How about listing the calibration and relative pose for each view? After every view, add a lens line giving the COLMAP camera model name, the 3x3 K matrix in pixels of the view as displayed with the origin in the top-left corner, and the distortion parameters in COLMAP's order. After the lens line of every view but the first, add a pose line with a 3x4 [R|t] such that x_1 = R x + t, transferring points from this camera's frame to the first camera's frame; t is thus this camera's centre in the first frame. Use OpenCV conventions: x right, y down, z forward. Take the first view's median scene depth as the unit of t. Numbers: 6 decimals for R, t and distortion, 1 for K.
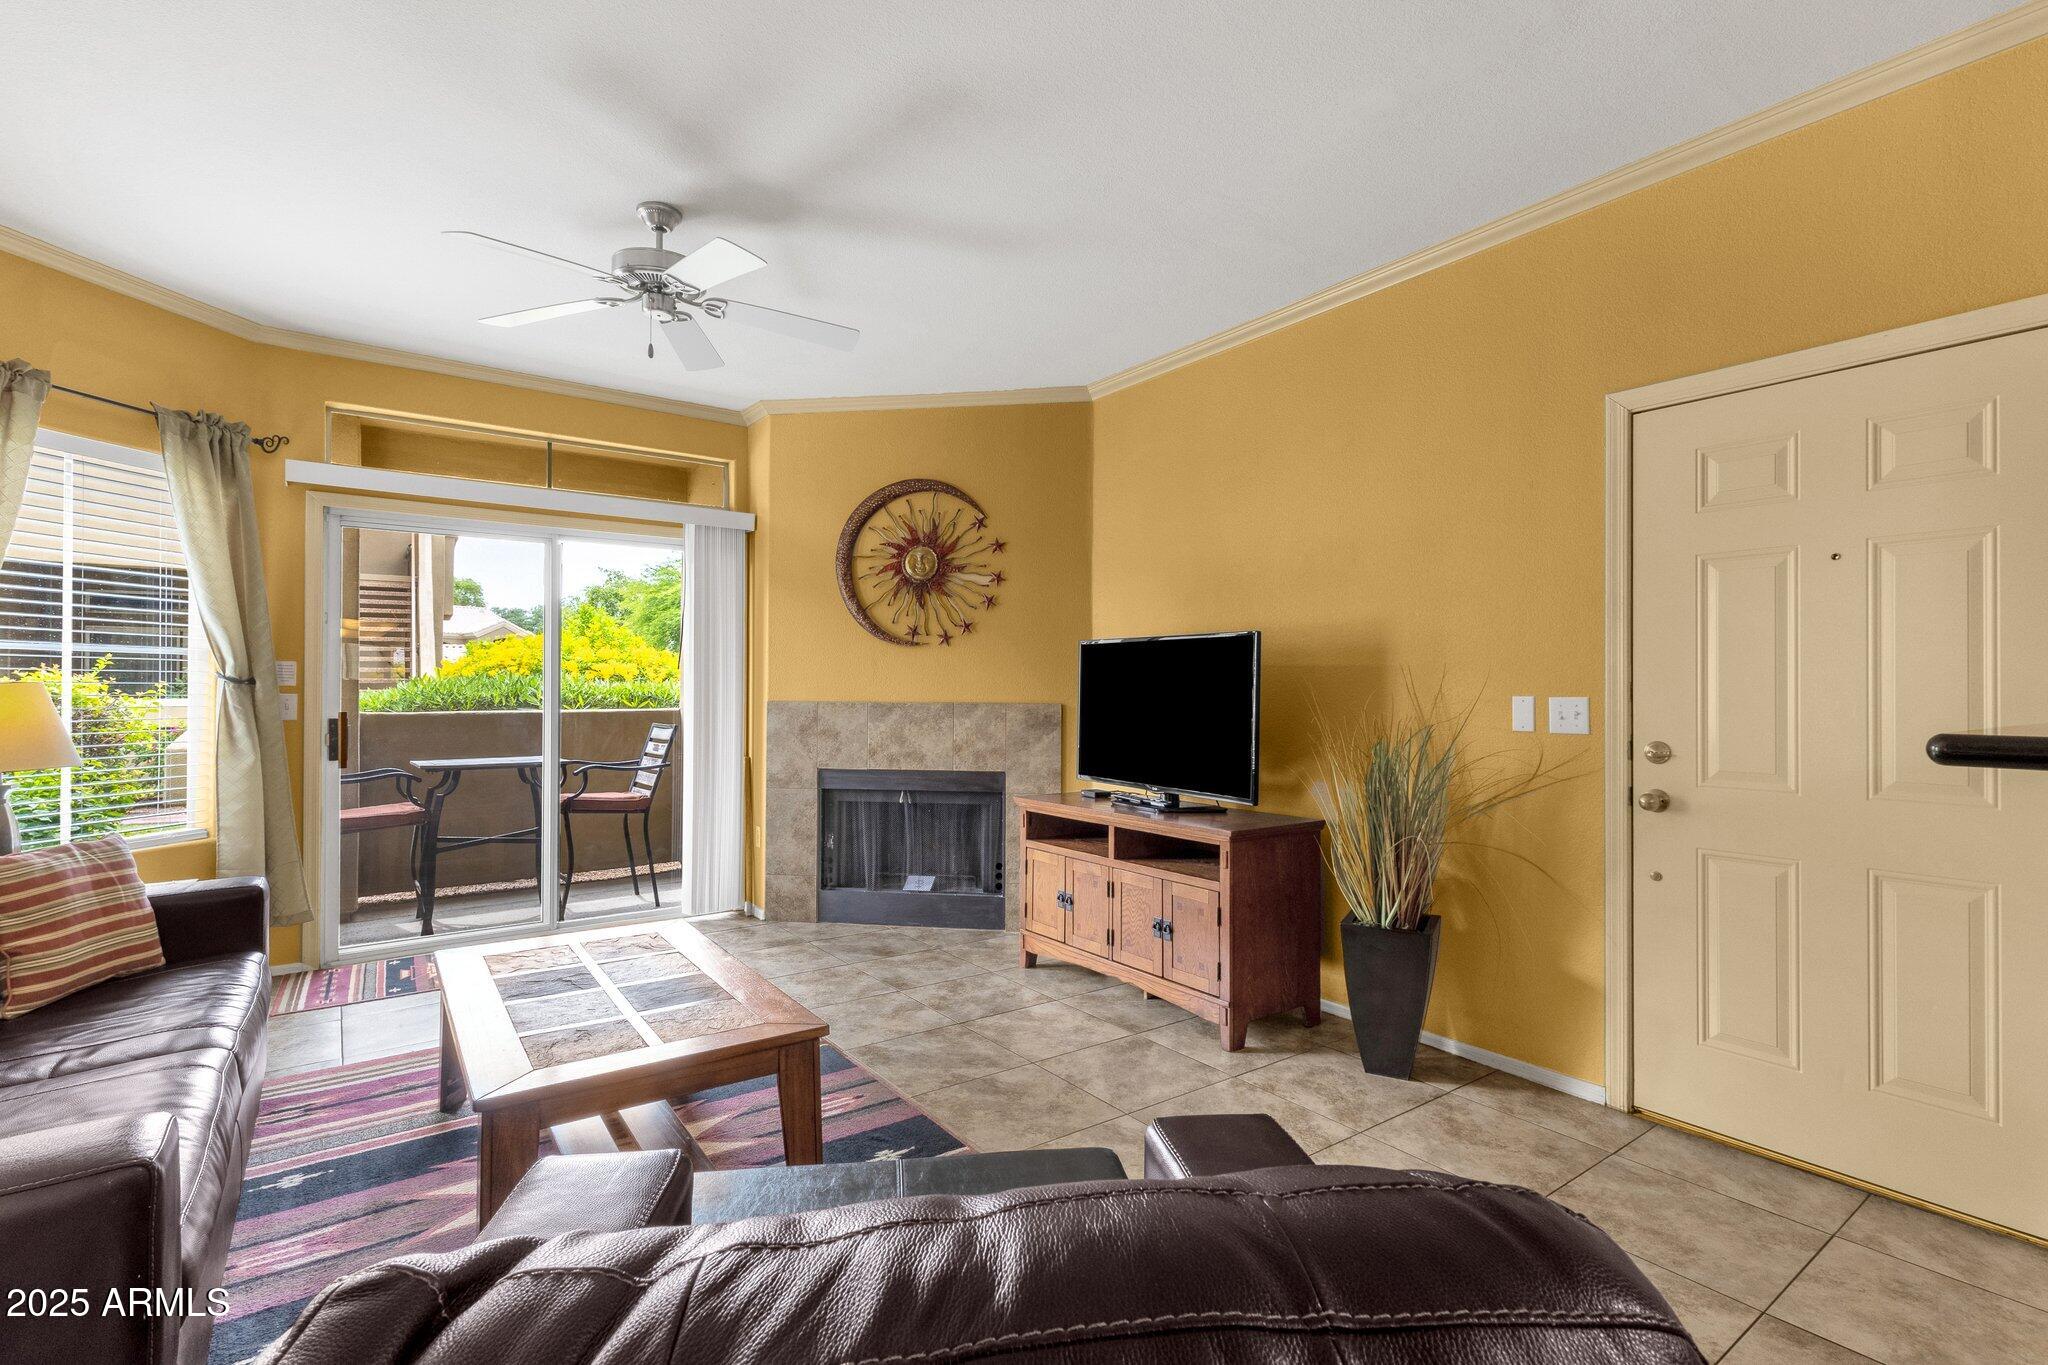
lens RADIAL K [[950.2, 0, 1023.1], [0, 950.2, 684.1], [0, 0, 1]] dist [0.011700, -0.002029]
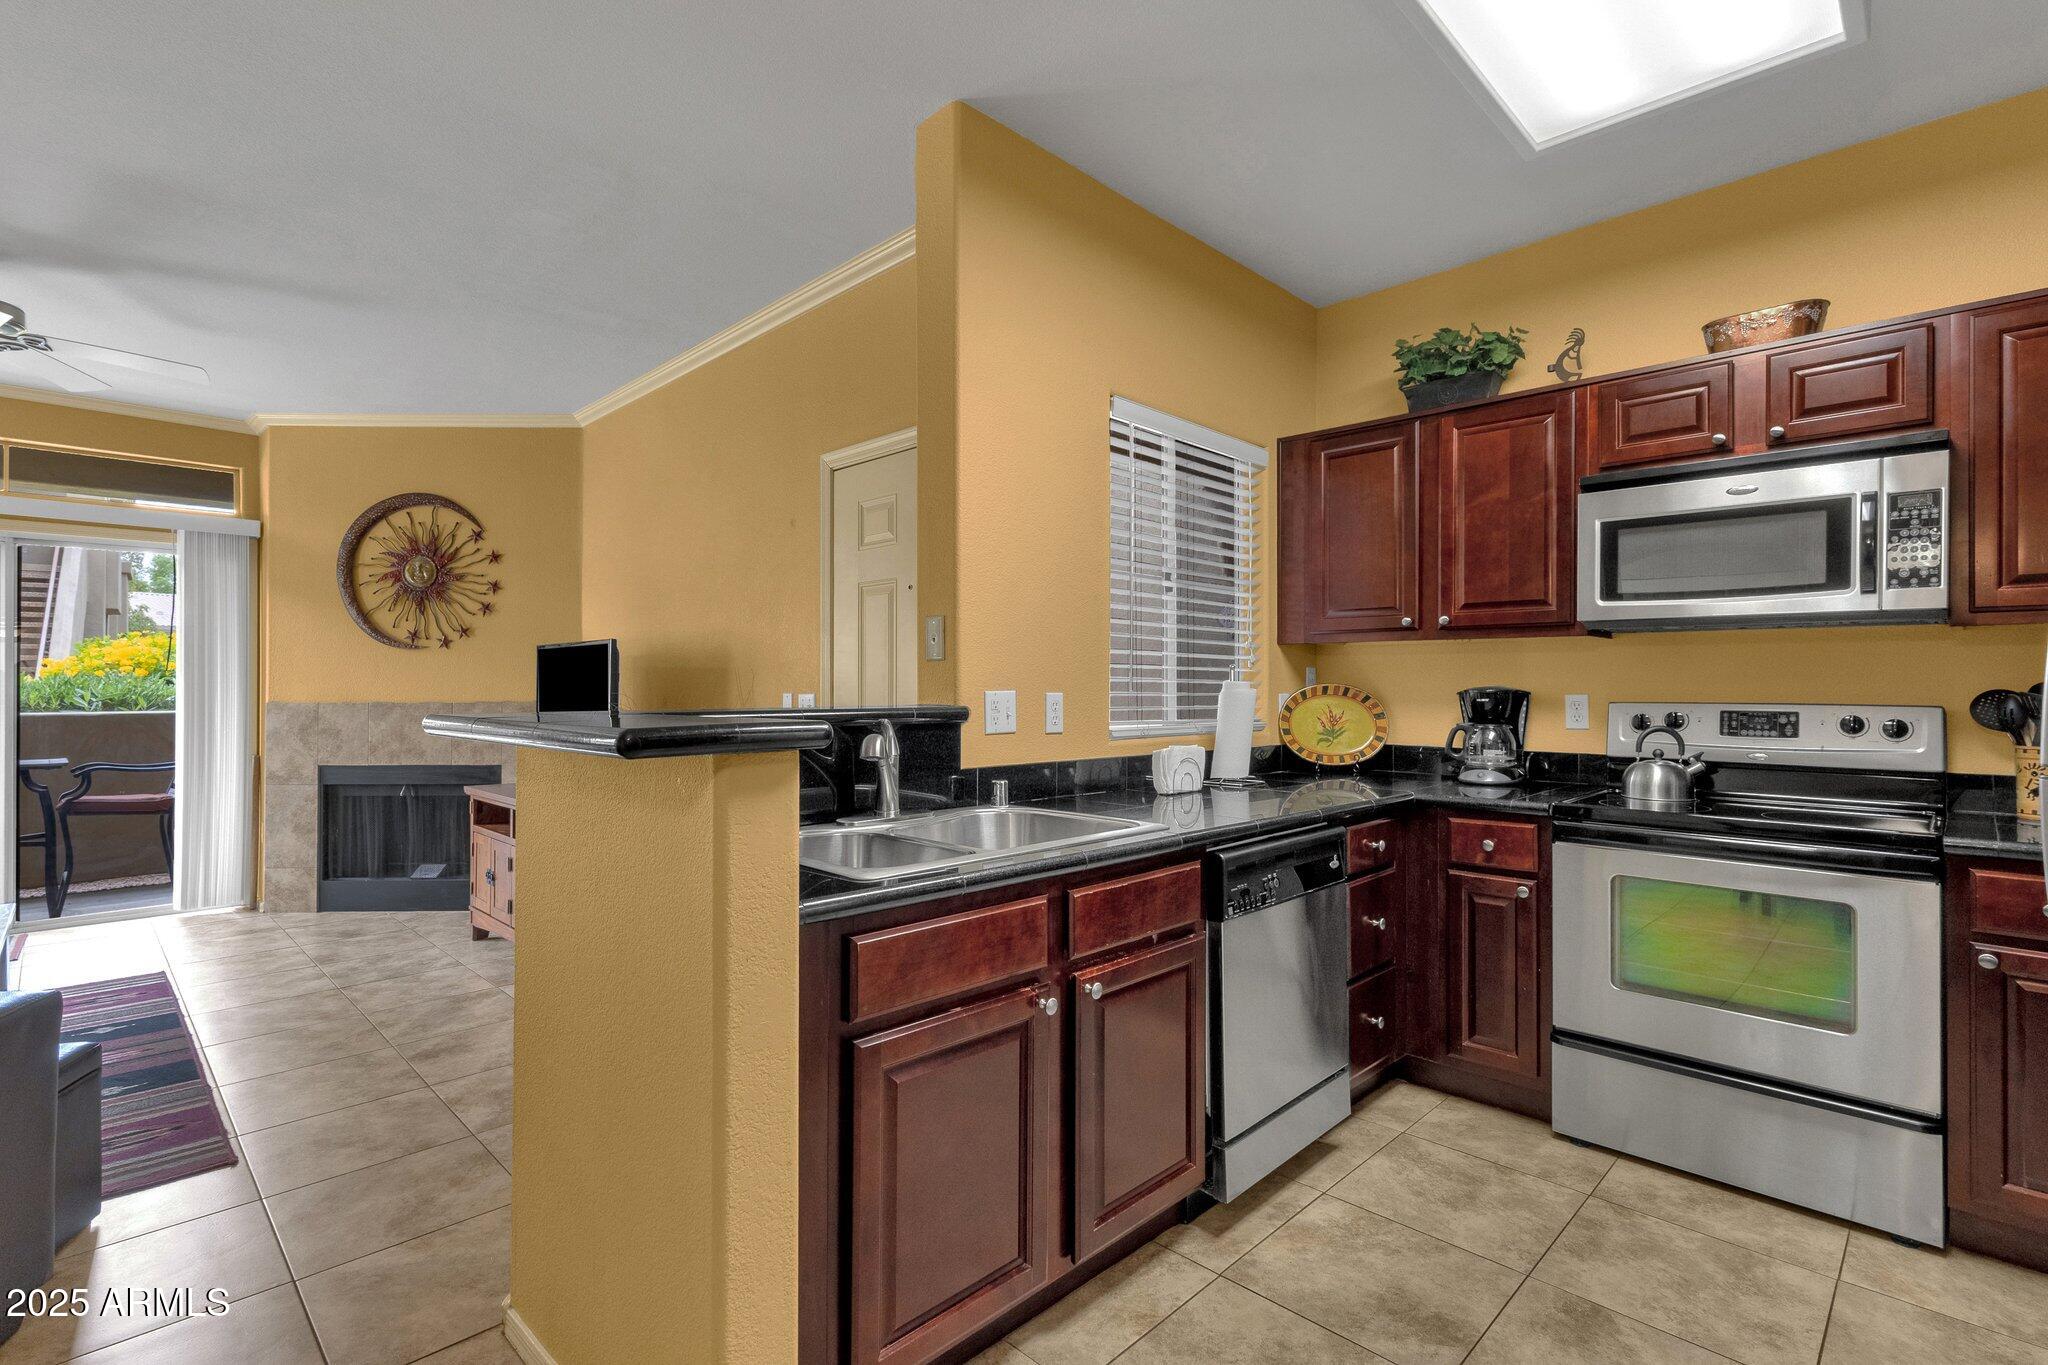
lens RADIAL K [[950.2, 0, 1023.1], [0, 950.2, 684.1], [0, 0, 1]] dist [0.011700, -0.002029]
pose [[0.987442, -0.002747, 0.157959, 0.391589], [0.002858, 0.999996, -0.000474, 0.001738], [-0.157957, 0.000920, 0.987446, -0.168015]]
